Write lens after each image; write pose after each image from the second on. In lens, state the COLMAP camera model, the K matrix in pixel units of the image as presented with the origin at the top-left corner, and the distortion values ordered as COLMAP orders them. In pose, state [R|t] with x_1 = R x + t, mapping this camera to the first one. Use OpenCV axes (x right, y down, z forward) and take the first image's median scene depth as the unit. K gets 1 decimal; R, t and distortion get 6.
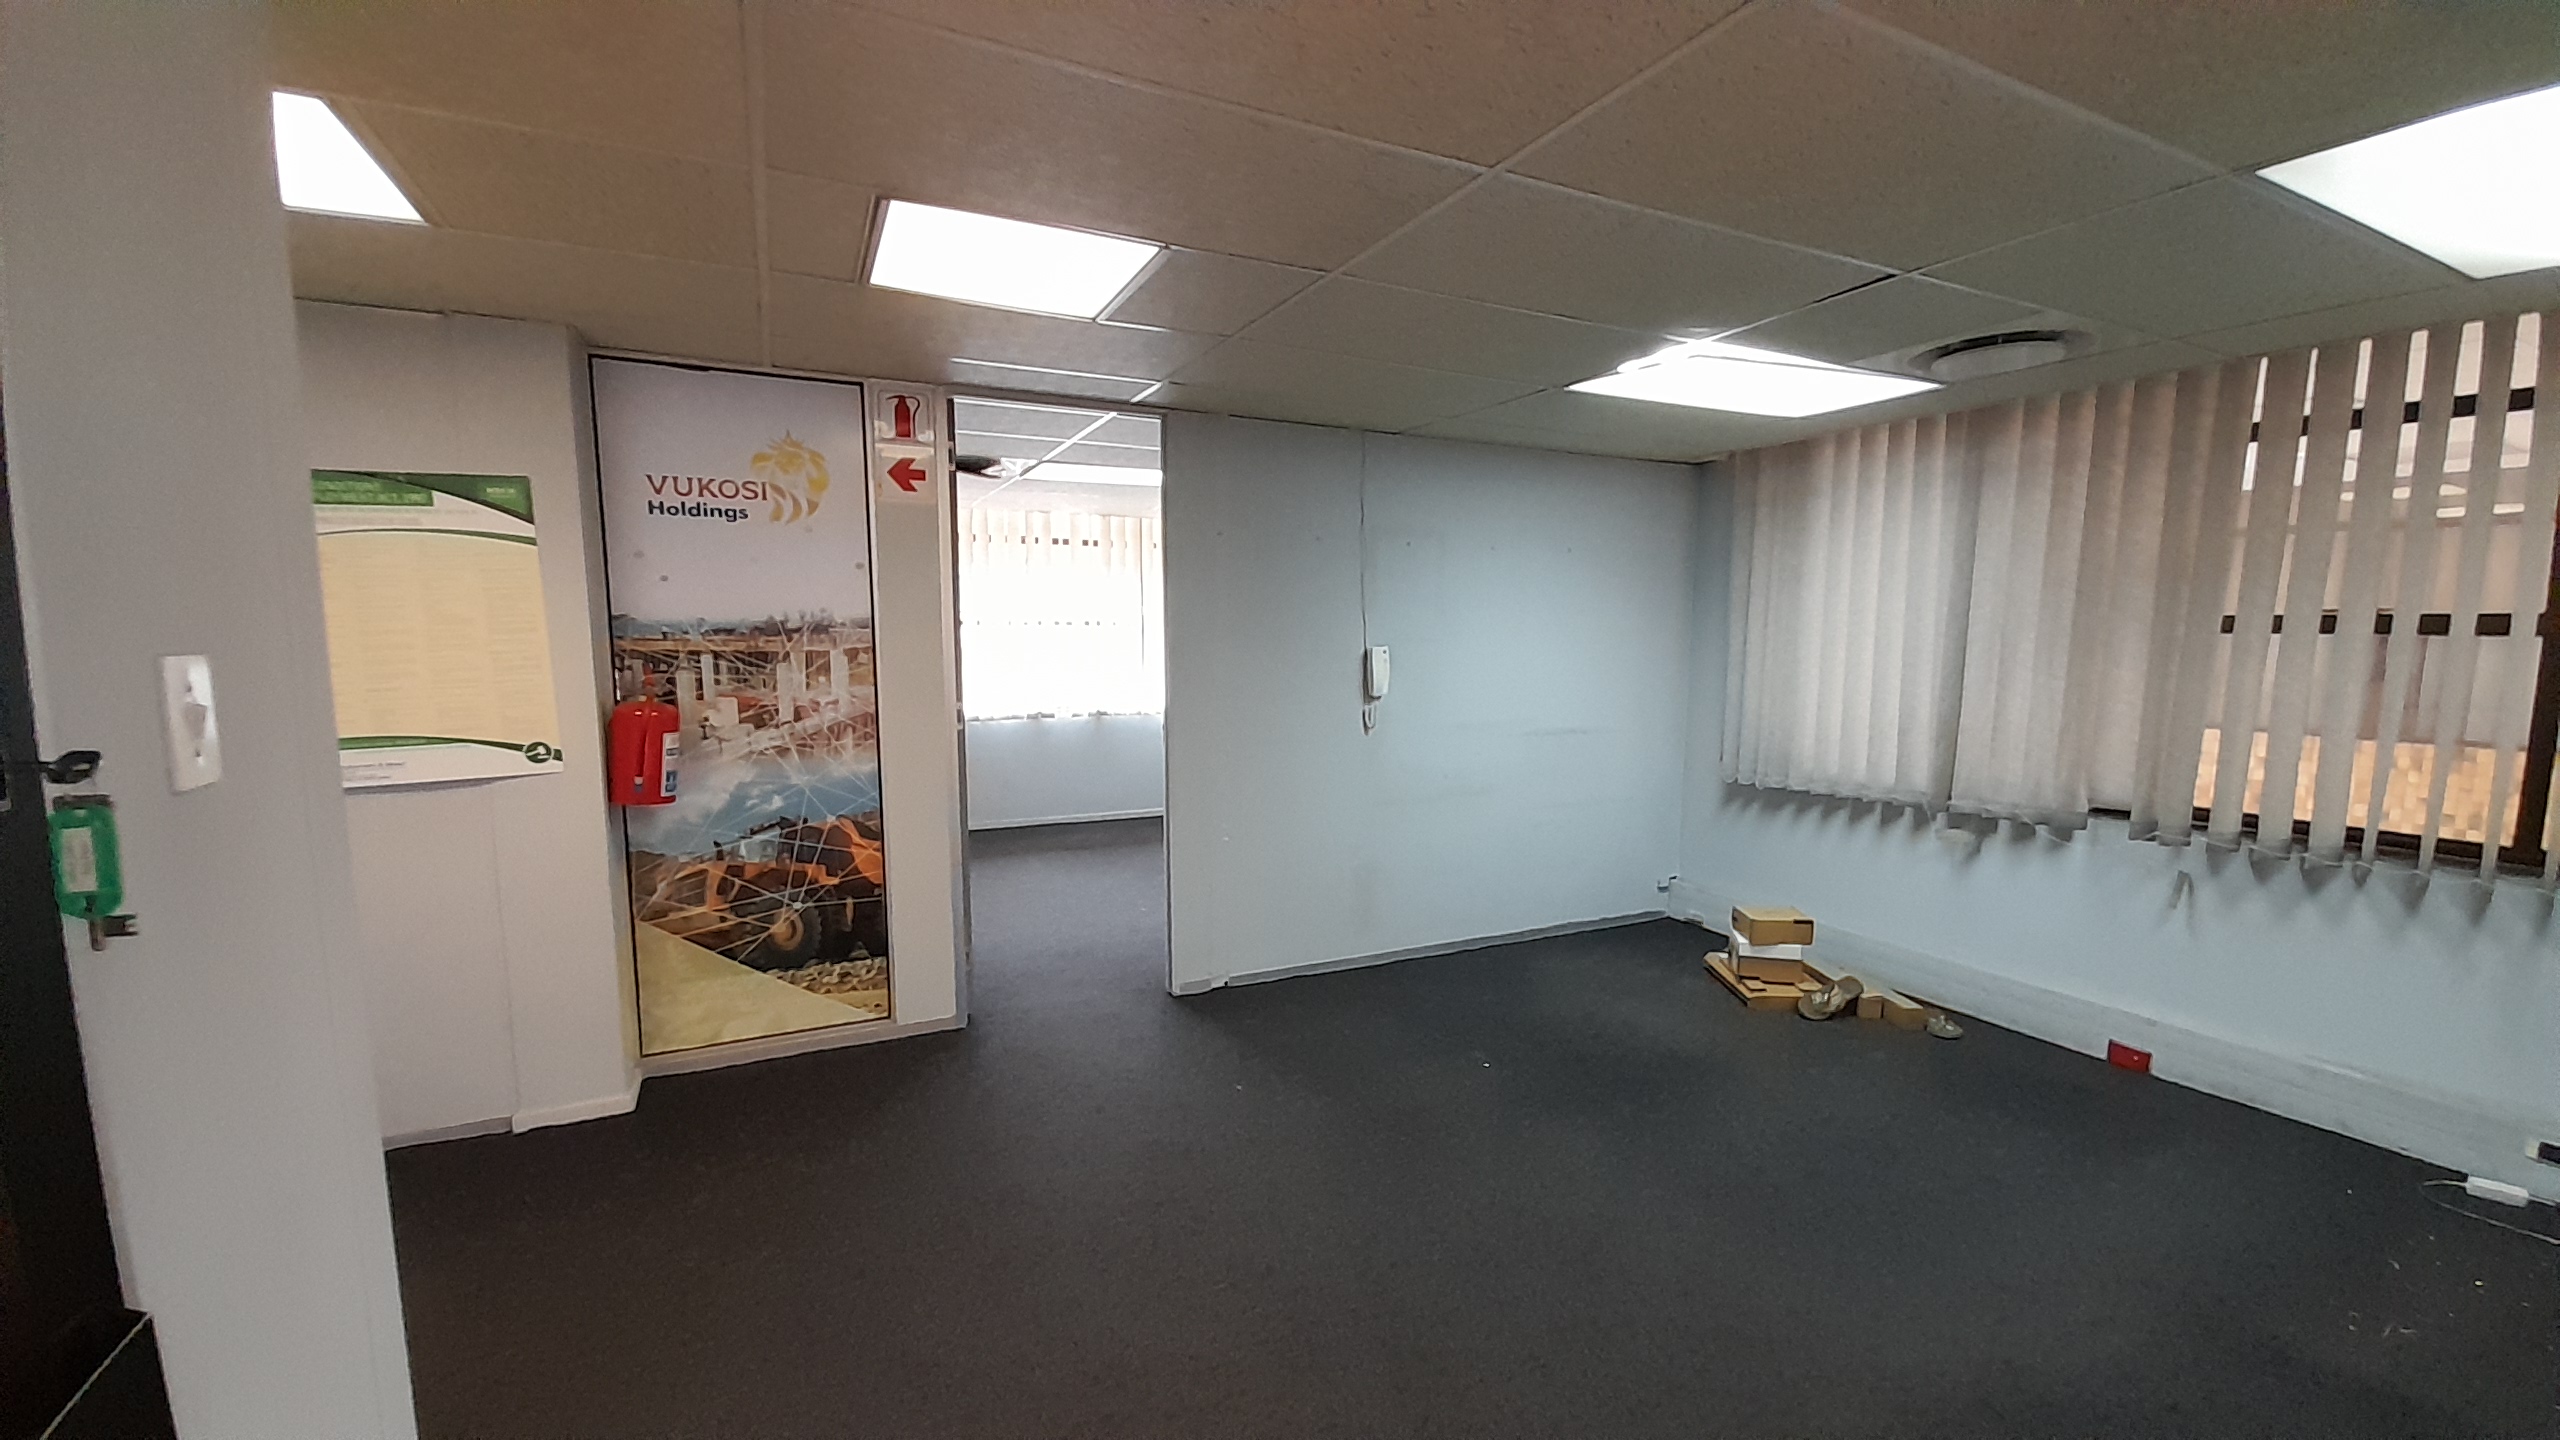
lens RADIAL K [[1018.2, 0, 1288.1], [0, 1018.2, 753.7], [0, 0, 1]] dist [0.022494, -0.013905]
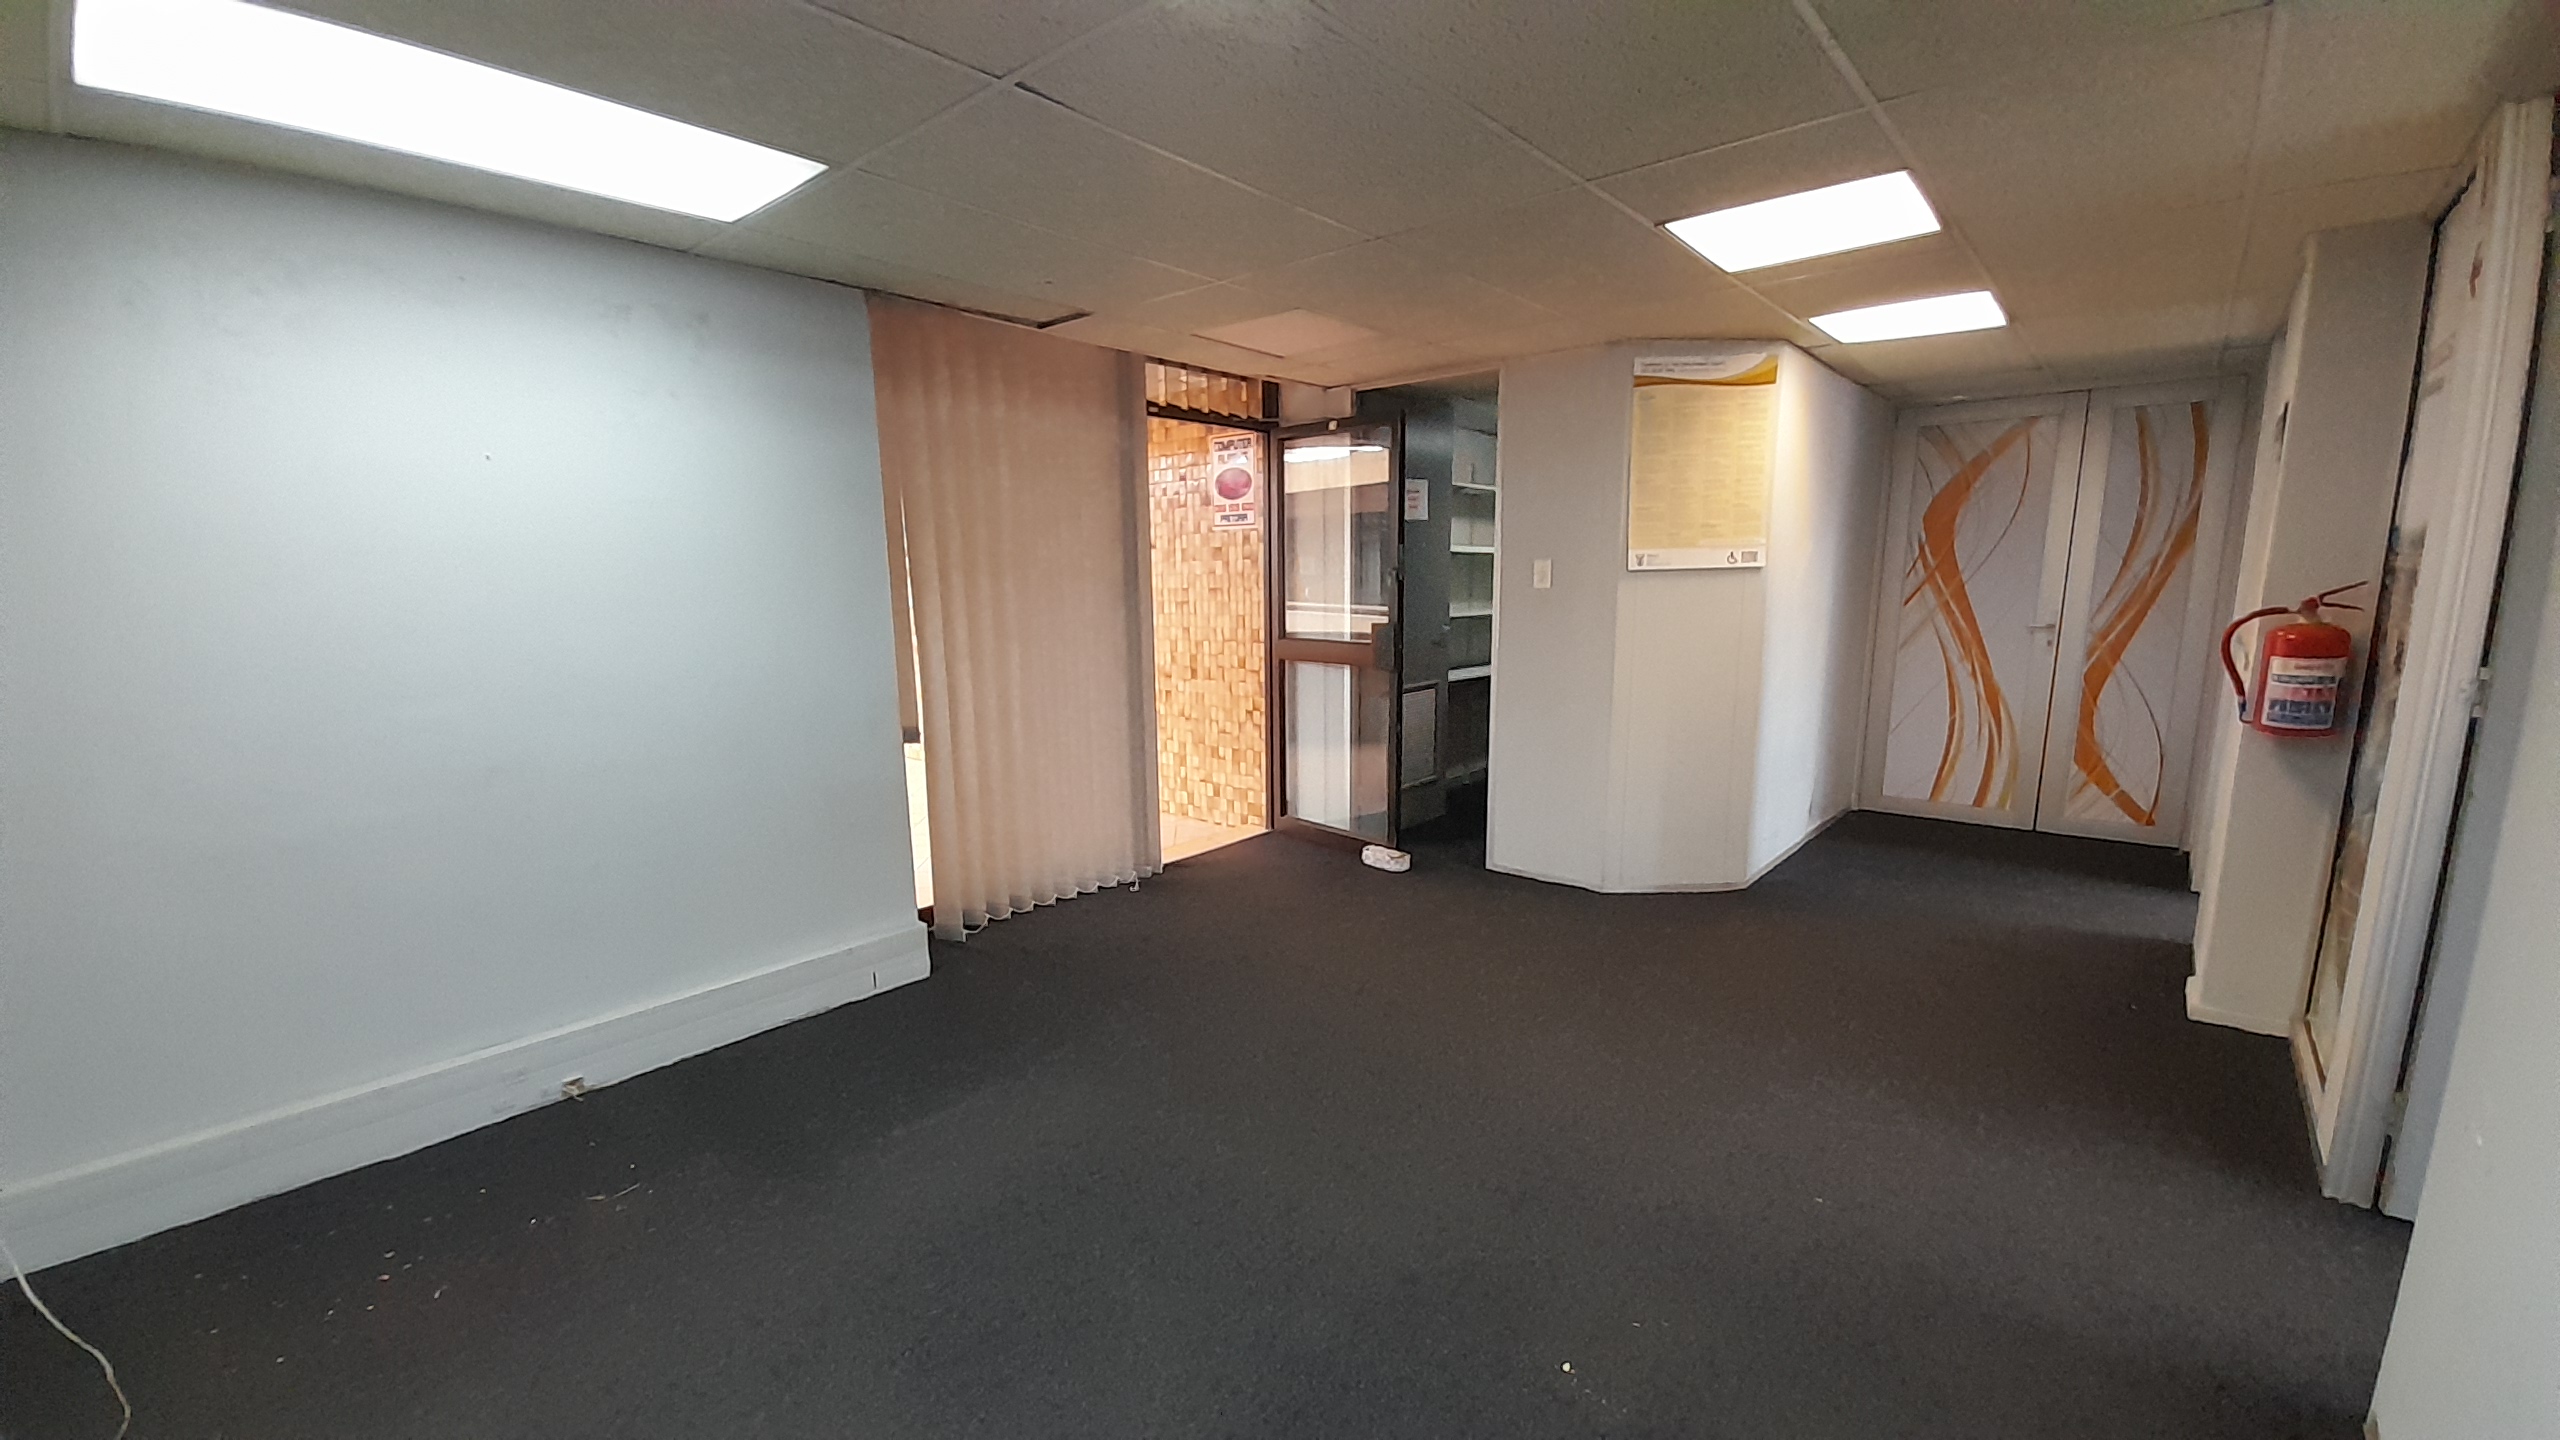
lens RADIAL K [[1018.2, 0, 1280.7], [0, 1018.2, 754.0], [0, 0, 1]] dist [0.022494, -0.013905]
pose [[-0.920776, 0.070477, -0.383672, 0.524375], [-0.047176, 0.956207, 0.288864, -0.145889], [0.387228, 0.284080, -0.877128, 1.348079]]
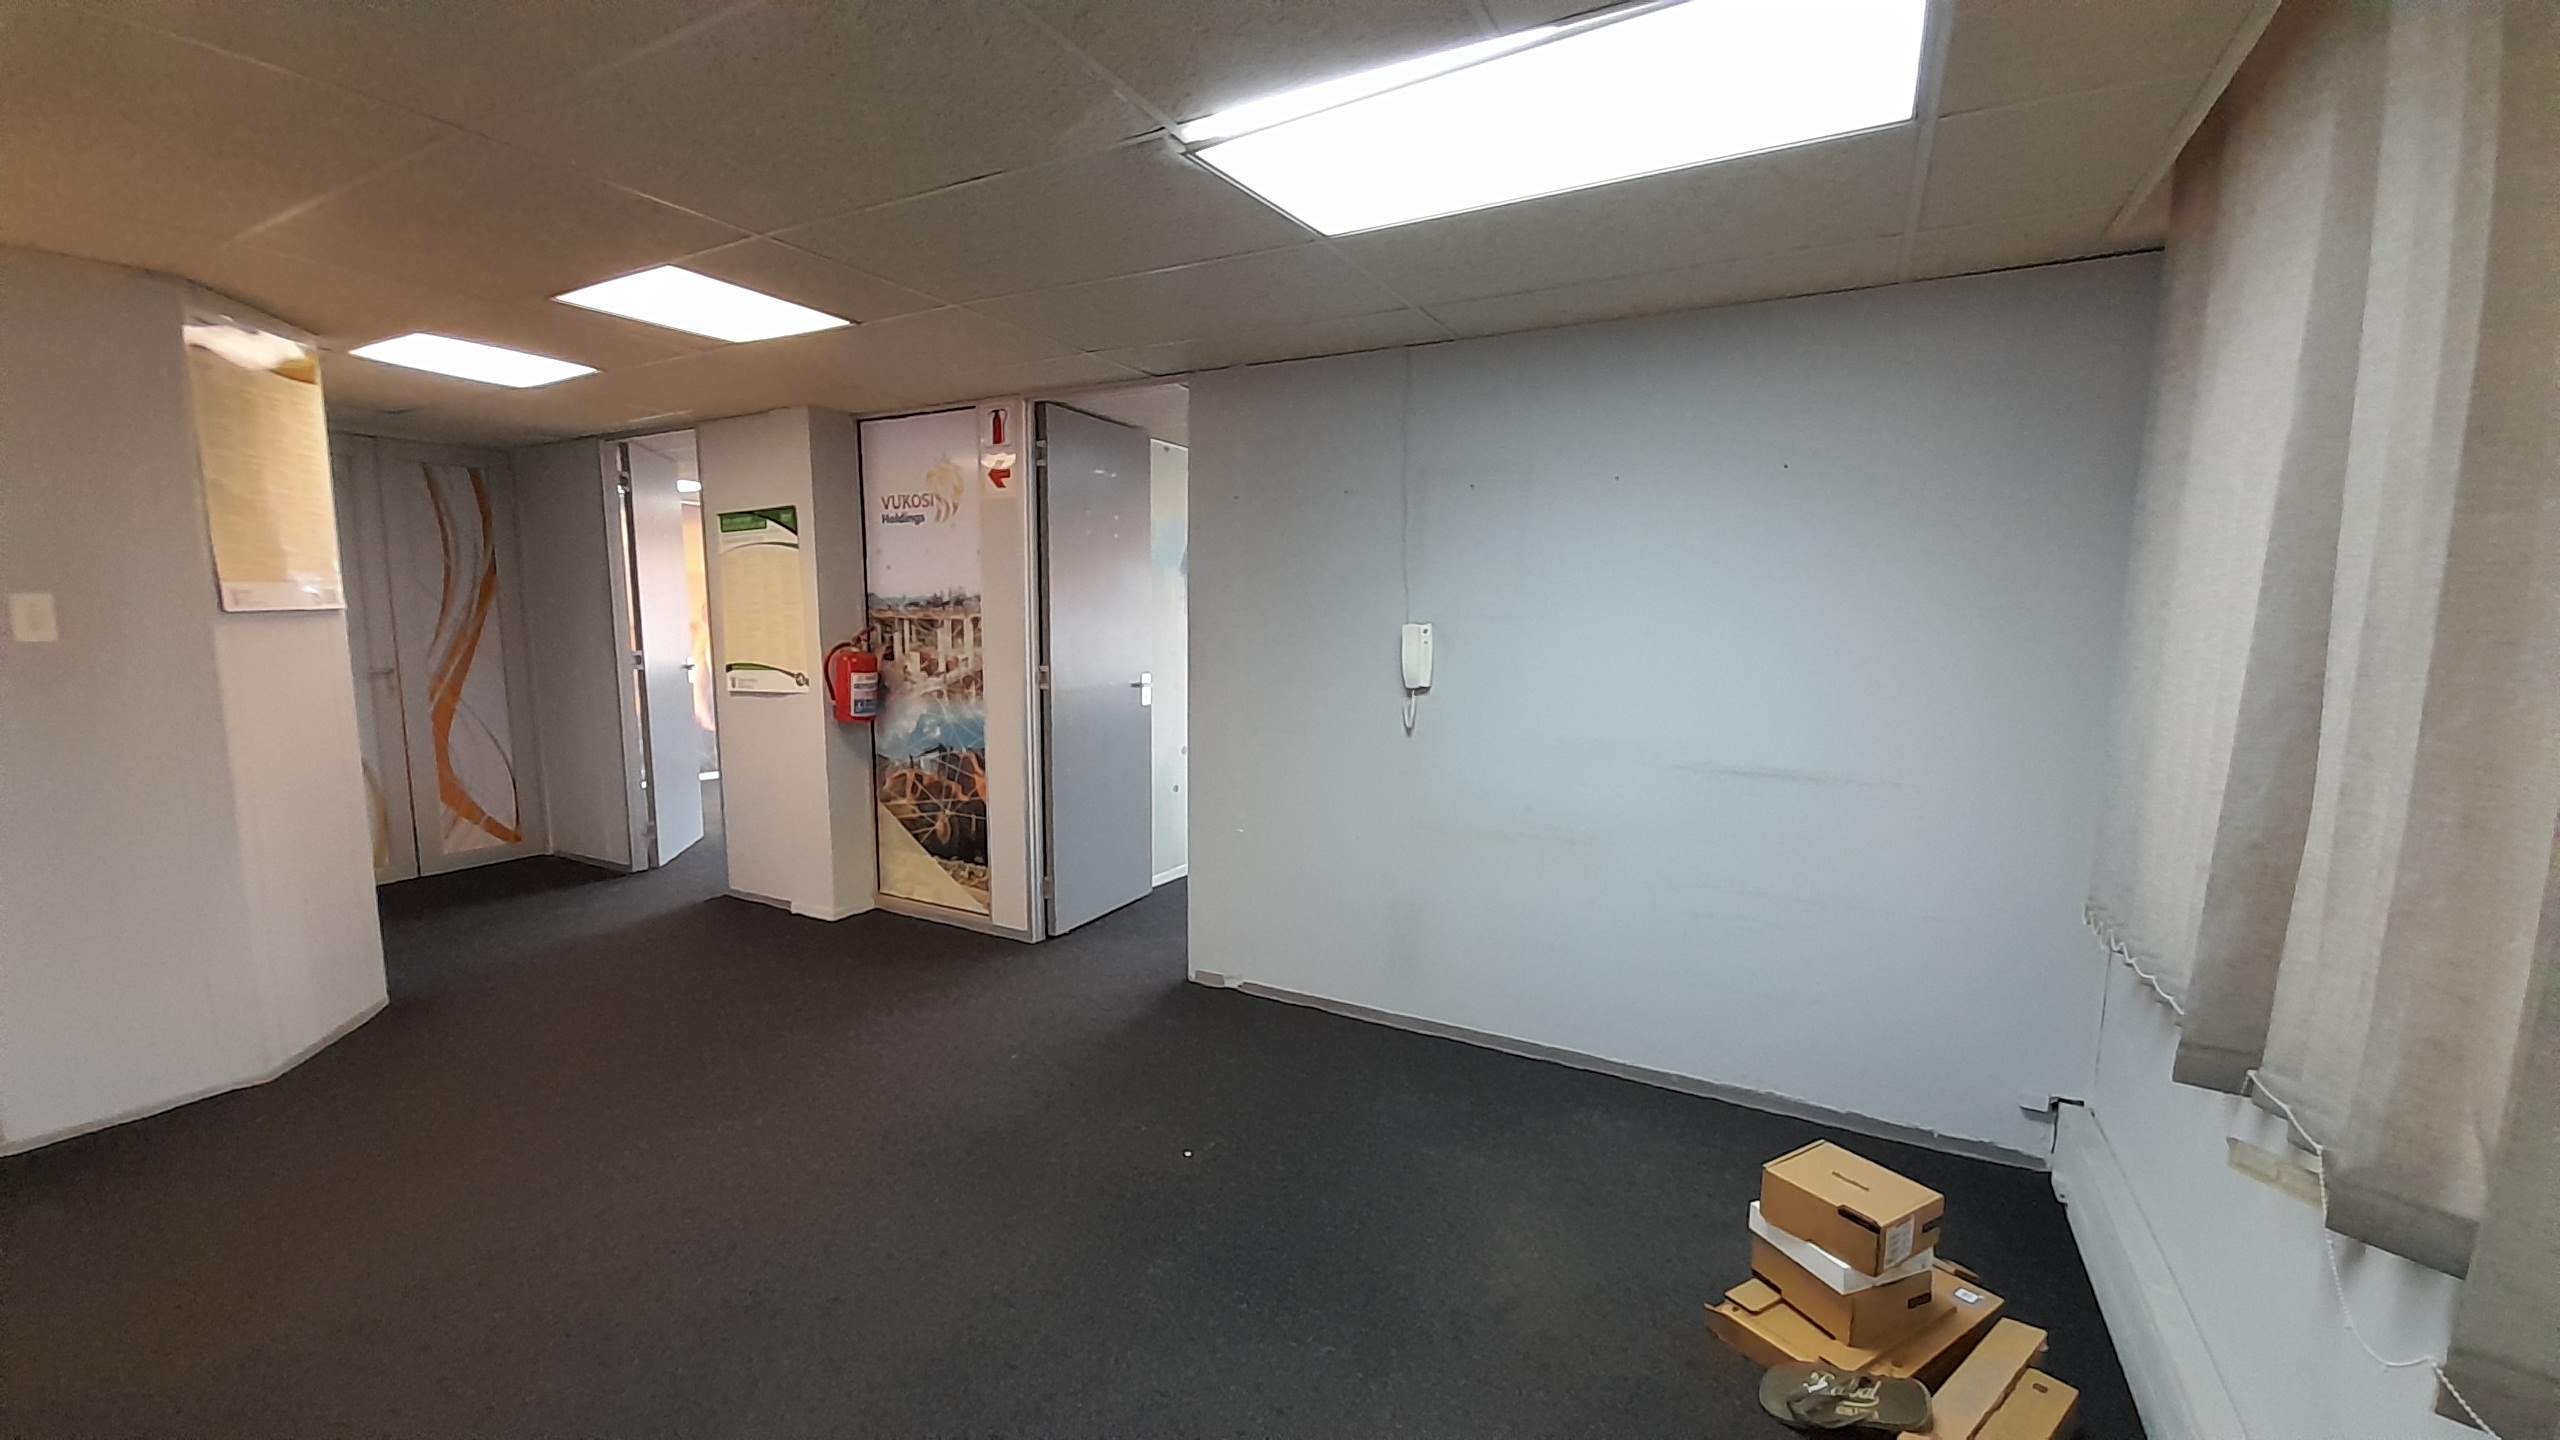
lens RADIAL K [[1018.2, 0, 1284.1], [0, 1018.2, 750.3], [0, 0, 1]] dist [0.022494, -0.013905]
pose [[0.566215, 0.107375, -0.817234, 0.858085], [-0.110813, 0.992394, 0.053613, -0.050972], [0.816775, 0.060204, 0.573807, 0.607698]]
